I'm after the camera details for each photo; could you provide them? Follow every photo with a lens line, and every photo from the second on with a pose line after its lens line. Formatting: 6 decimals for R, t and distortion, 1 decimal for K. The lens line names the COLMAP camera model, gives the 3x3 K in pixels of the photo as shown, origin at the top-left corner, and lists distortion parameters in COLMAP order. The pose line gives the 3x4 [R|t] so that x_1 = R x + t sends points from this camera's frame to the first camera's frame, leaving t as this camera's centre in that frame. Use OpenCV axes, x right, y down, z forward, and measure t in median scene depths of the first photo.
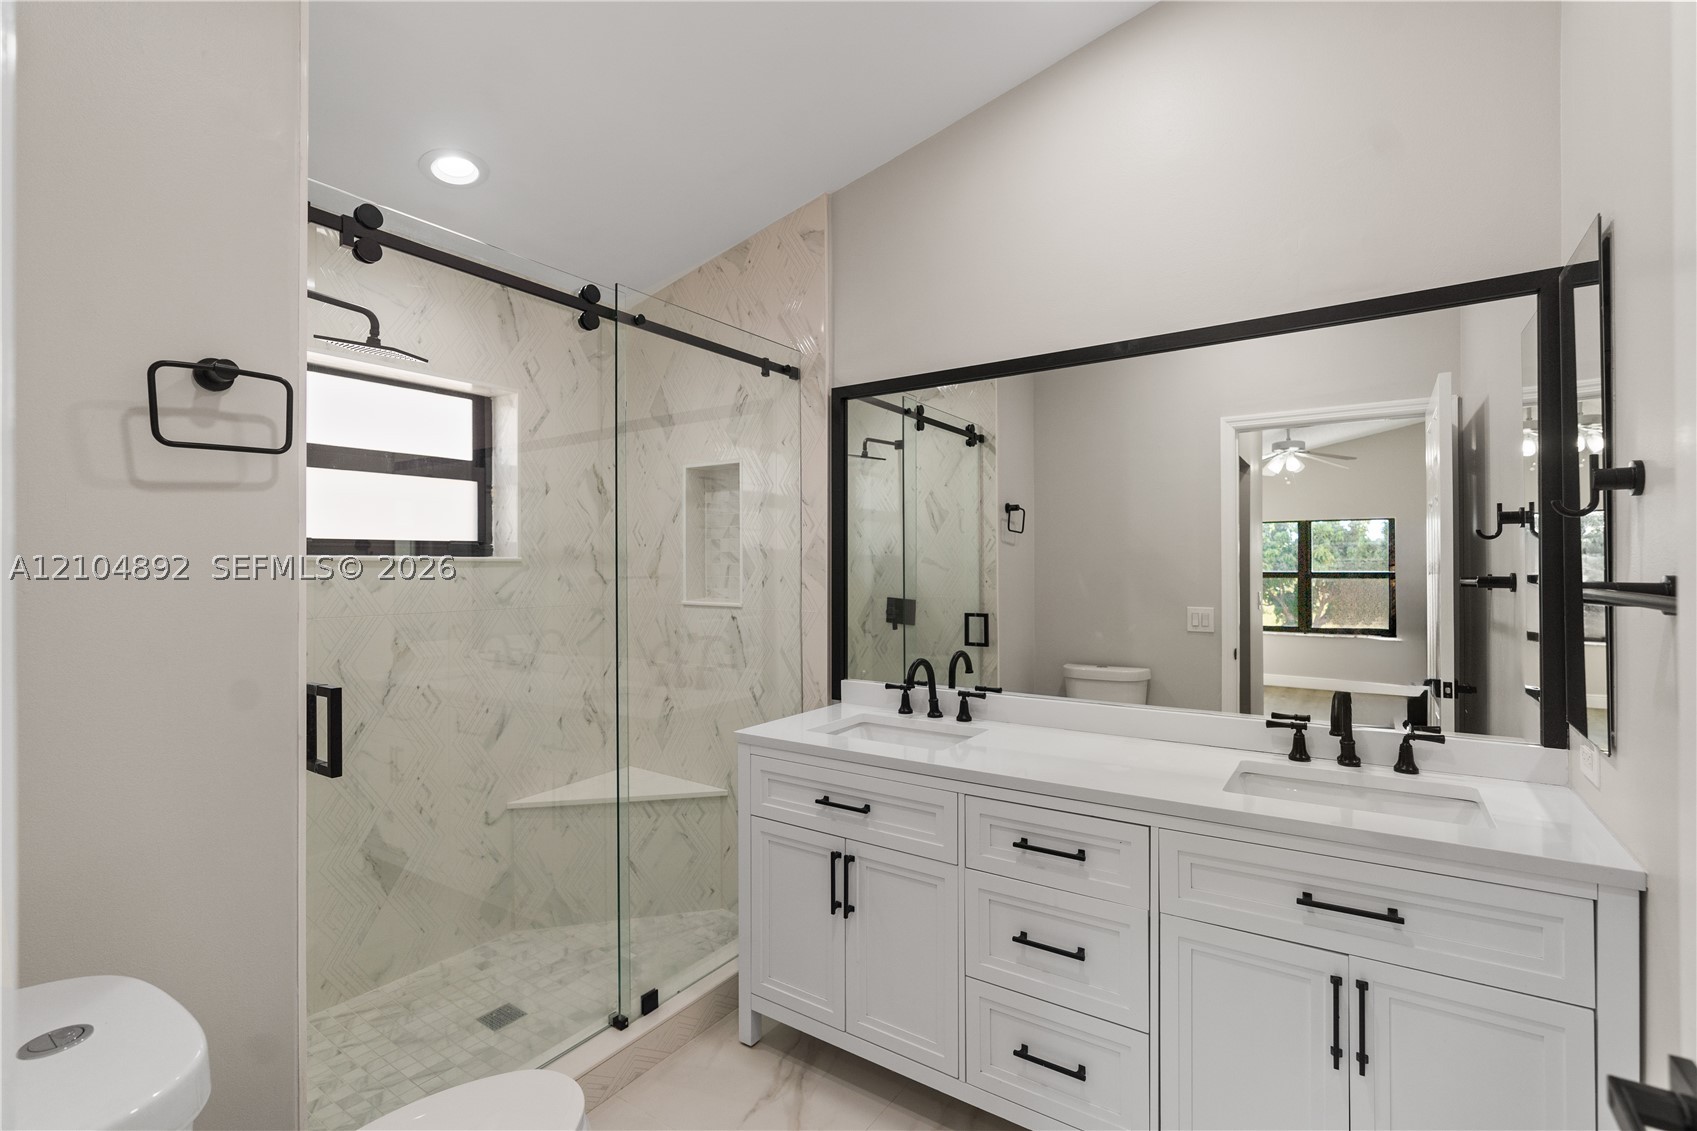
lens RADIAL K [[767.4, 0, 854.5], [0, 767.4, 566.9], [0, 0, 1]] dist [-0.013286, 0.006580]
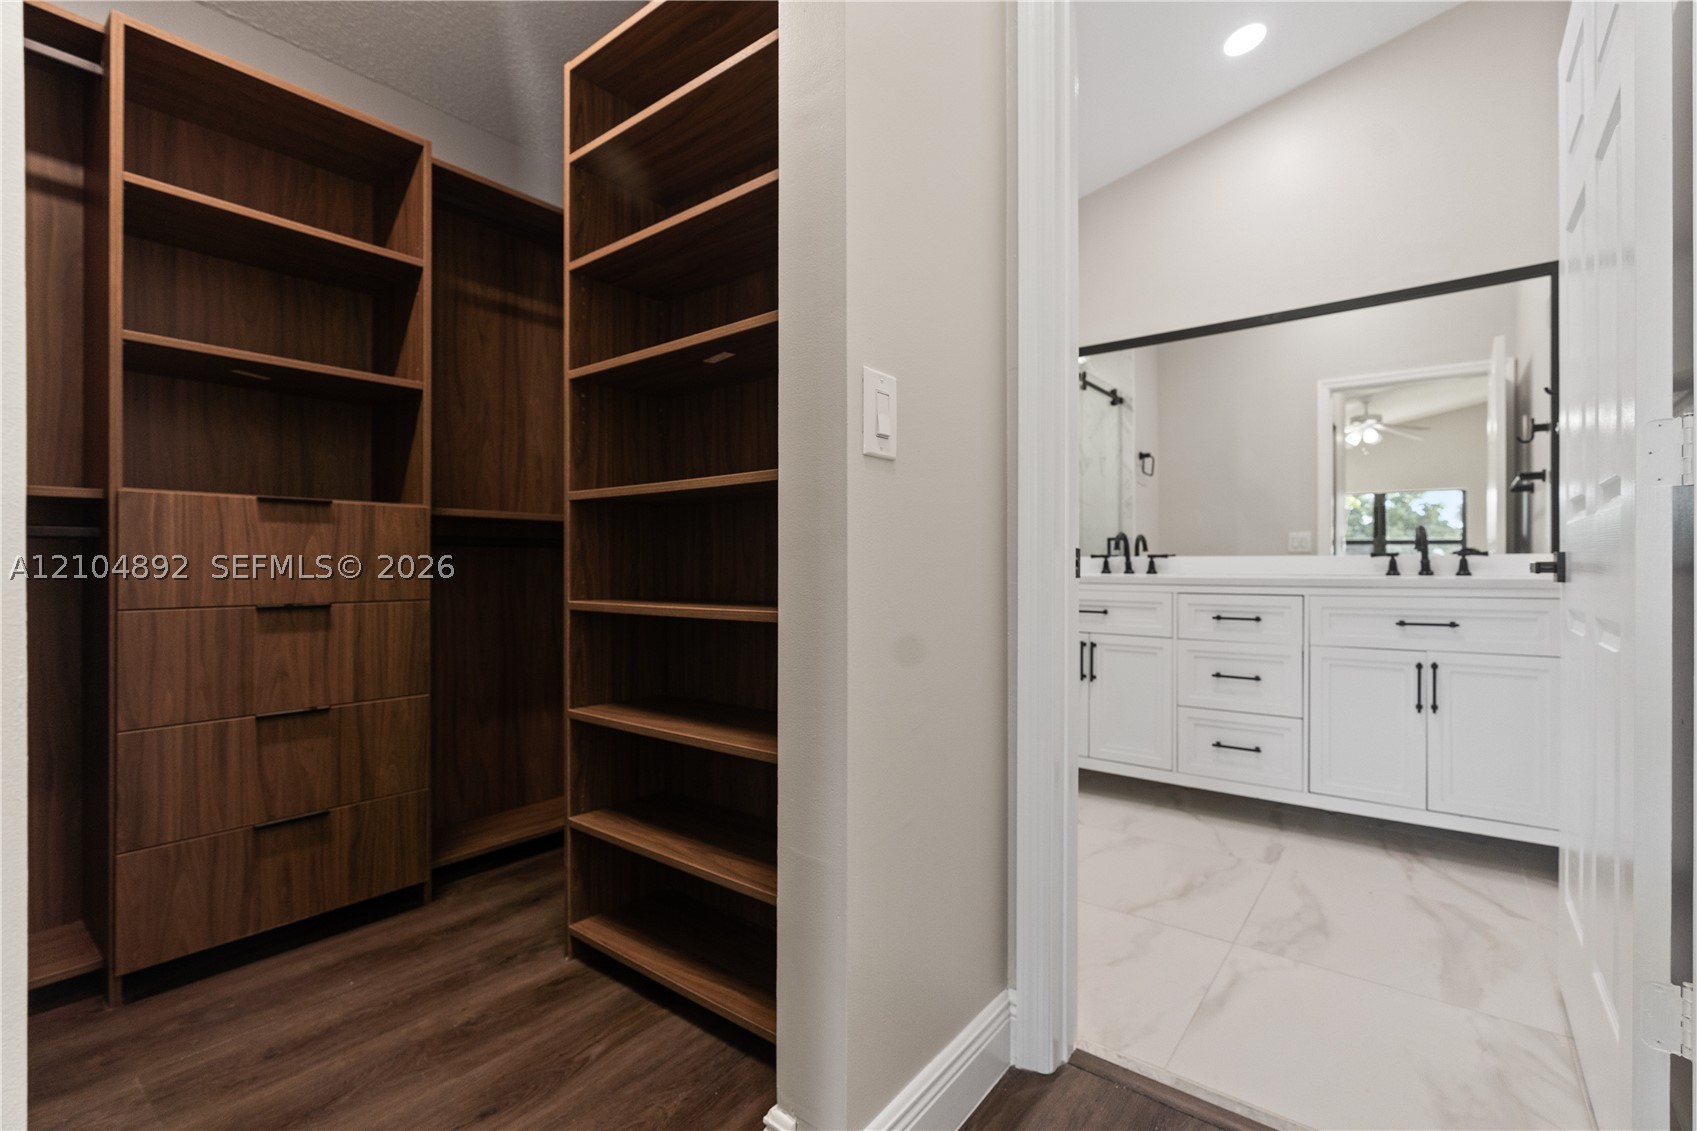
lens RADIAL K [[767.4, 0, 848.7], [0, 767.4, 560.6], [0, 0, 1]] dist [-0.013286, 0.006580]
pose [[0.997442, 0.001424, -0.071468, -0.310250], [-0.001855, 0.999980, -0.005970, 0.171088], [0.071458, 0.006087, 0.997425, -0.476061]]
